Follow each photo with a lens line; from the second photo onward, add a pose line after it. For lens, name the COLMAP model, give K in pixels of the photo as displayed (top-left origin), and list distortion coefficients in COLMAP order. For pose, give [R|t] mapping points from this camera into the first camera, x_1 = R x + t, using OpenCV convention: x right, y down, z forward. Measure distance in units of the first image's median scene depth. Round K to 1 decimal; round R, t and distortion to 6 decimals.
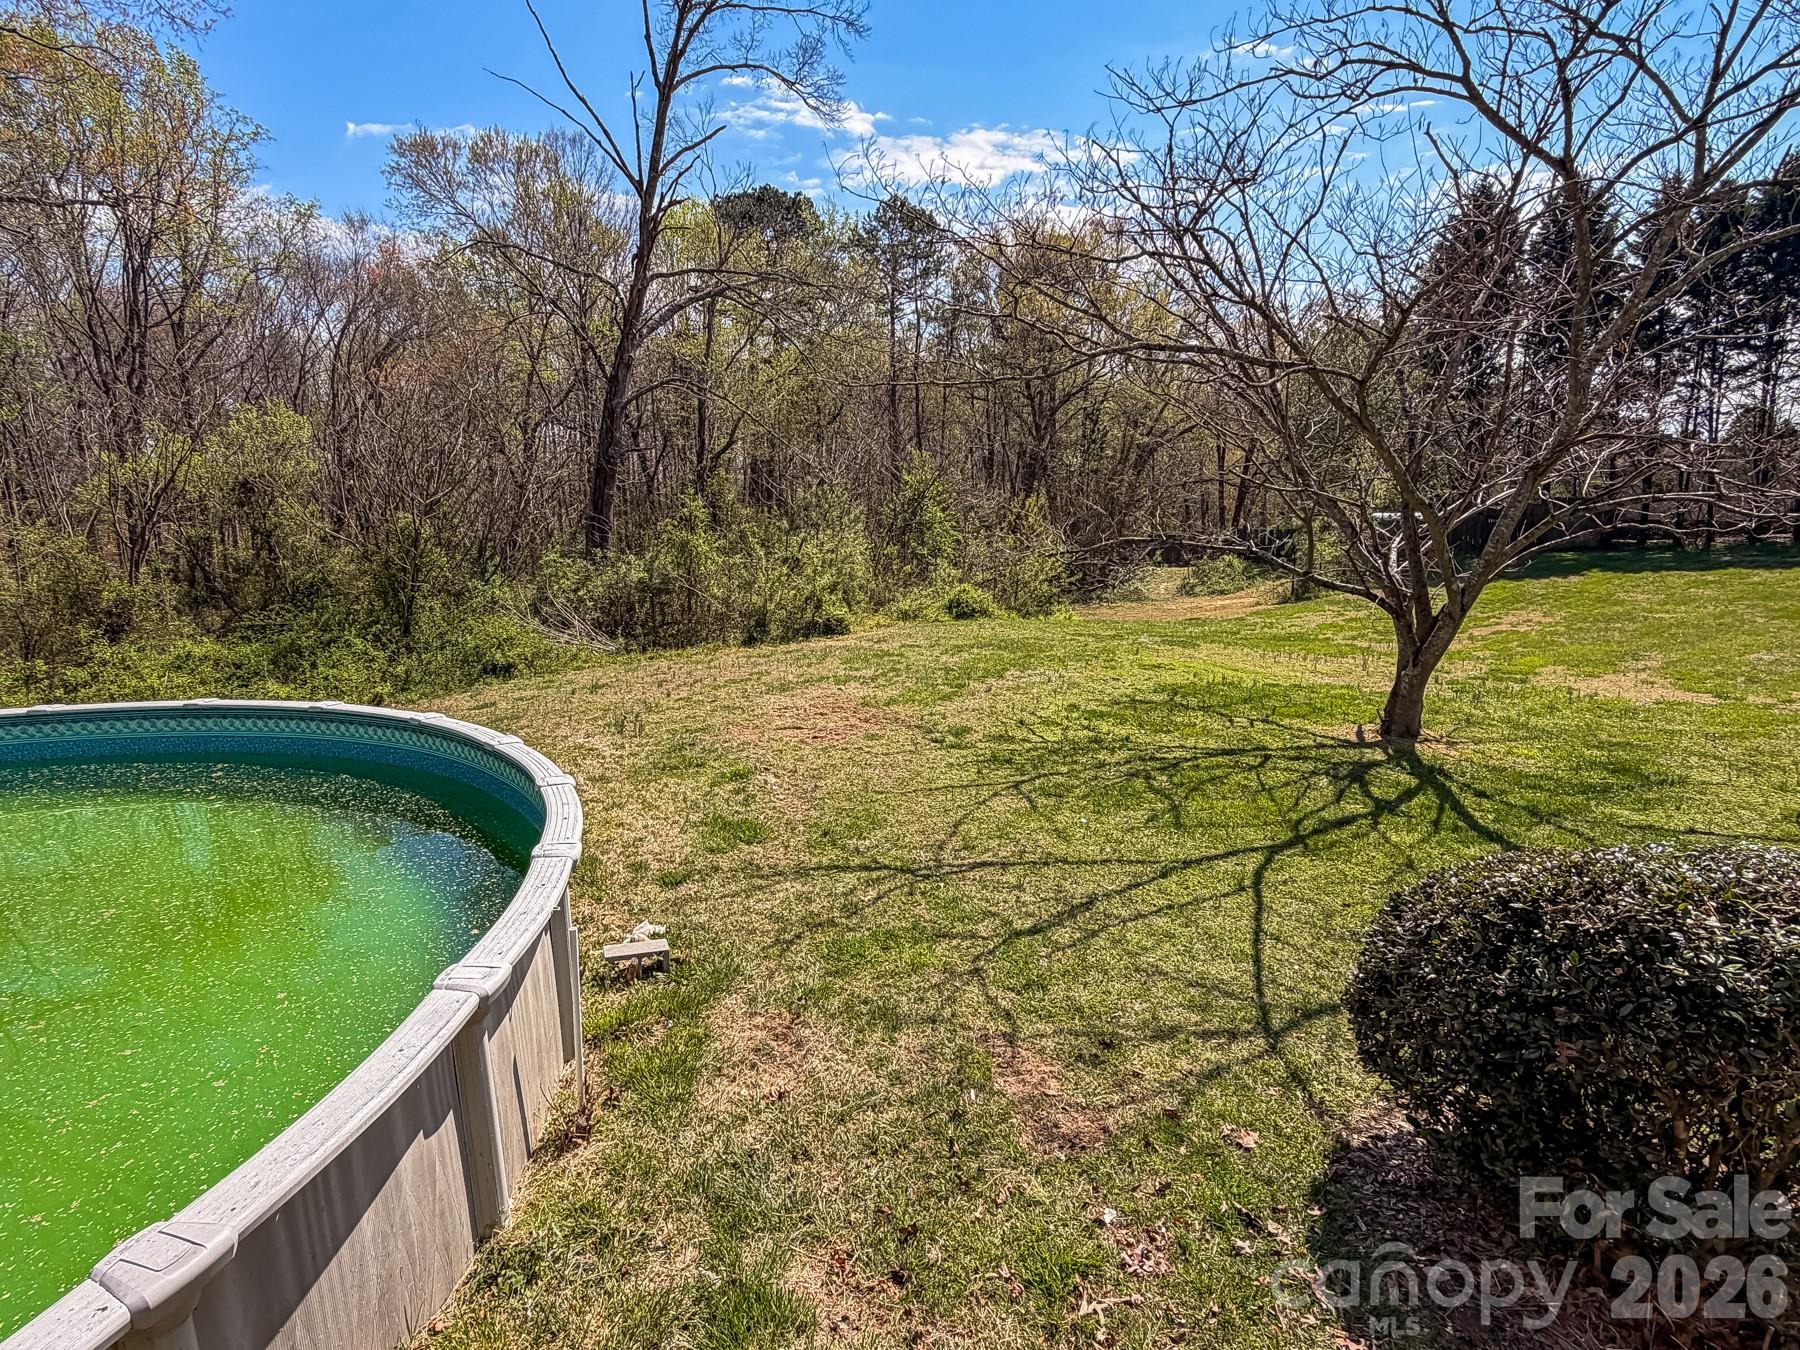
lens RADIAL K [[916.9, 0, 895.2], [0, 916.9, 680.7], [0, 0, 1]] dist [-0.001448, -0.000719]
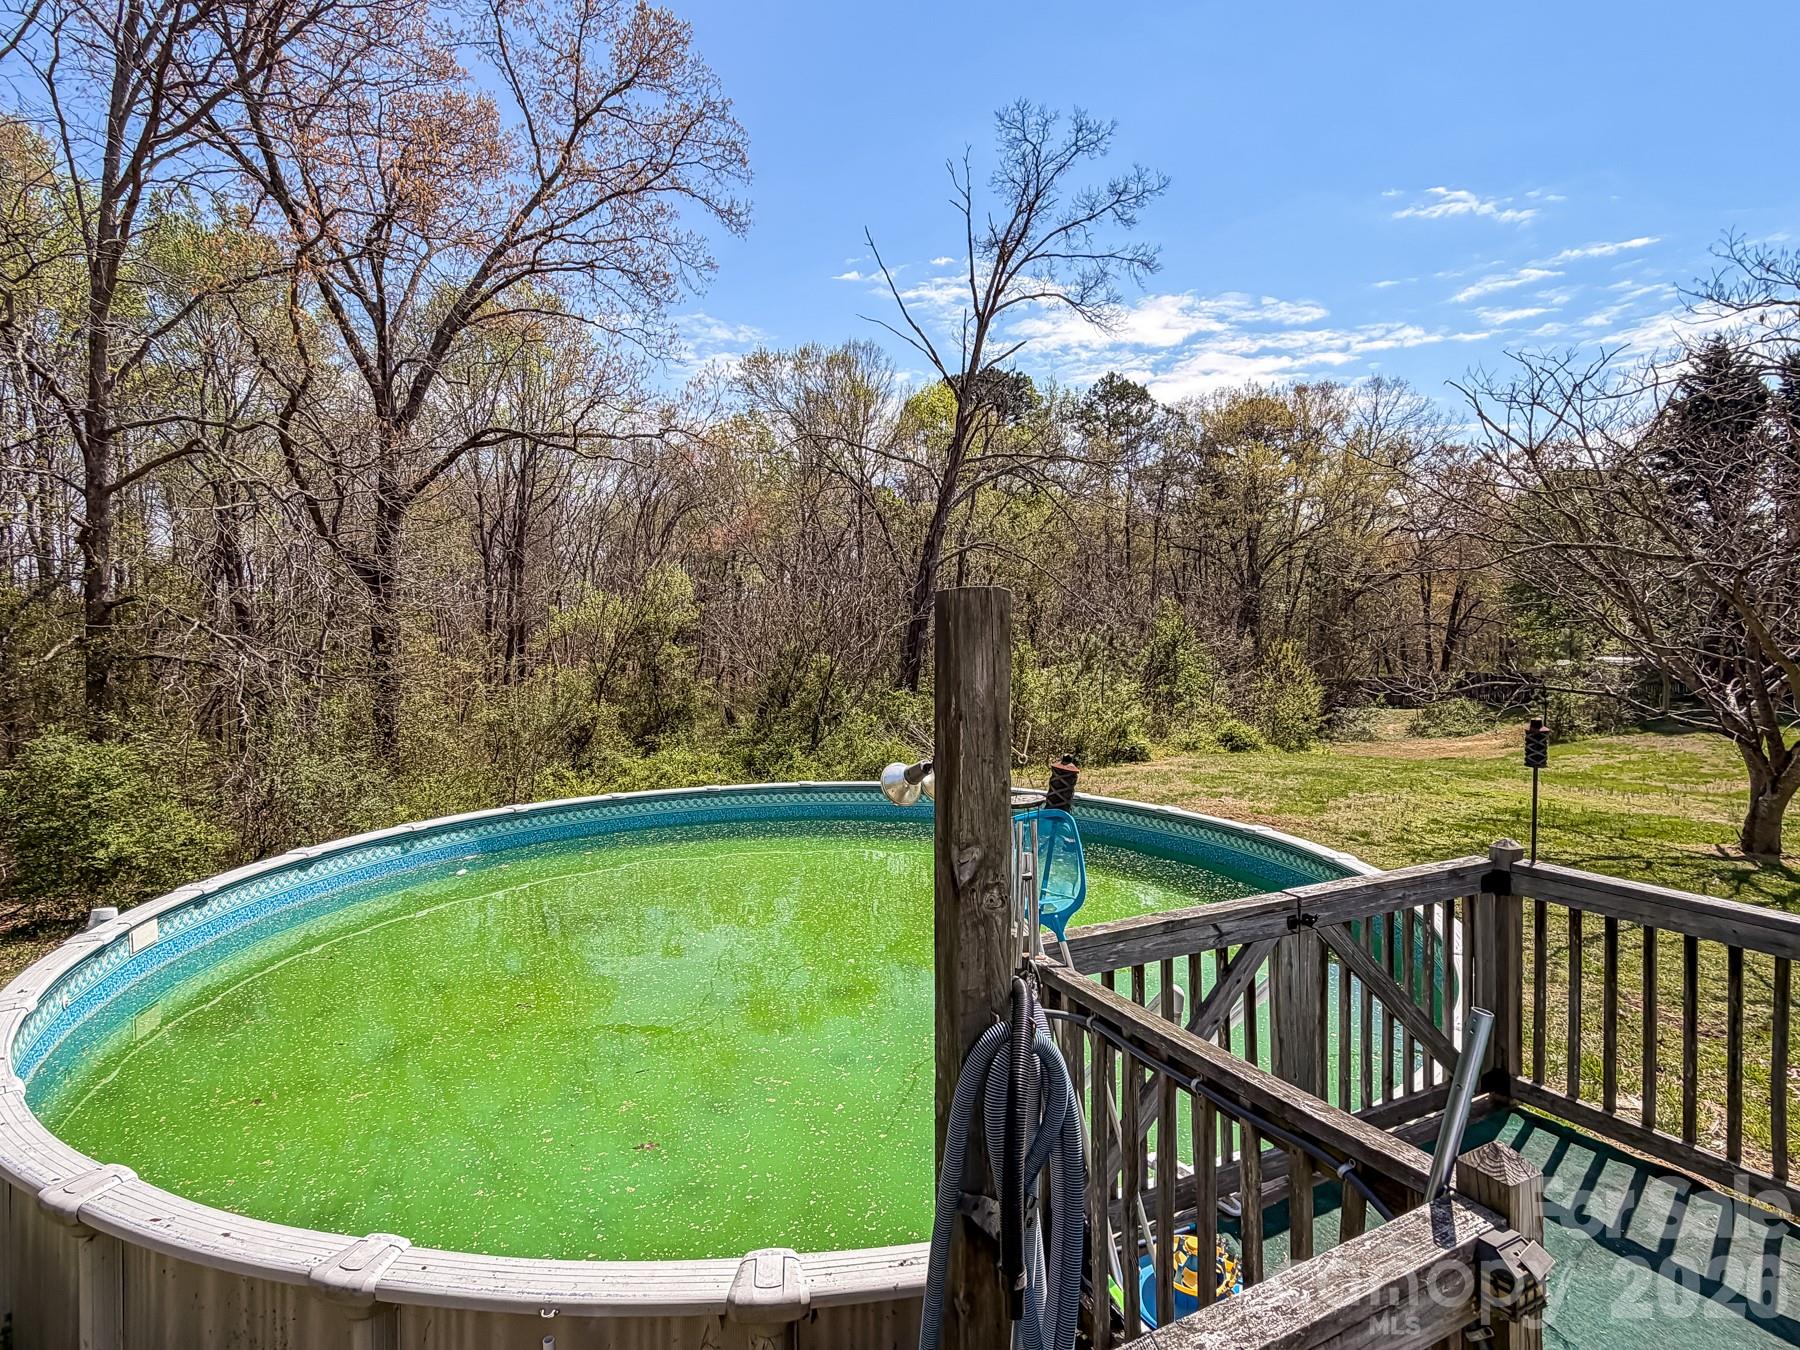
lens RADIAL K [[916.9, 0, 907.3], [0, 916.9, 674.8], [0, 0, 1]] dist [-0.001448, -0.000719]
pose [[0.988234, 0.013597, -0.152343, -0.128379], [-0.036800, 0.987918, -0.150547, 0.018488], [0.148455, 0.154382, 0.976794, -0.124401]]
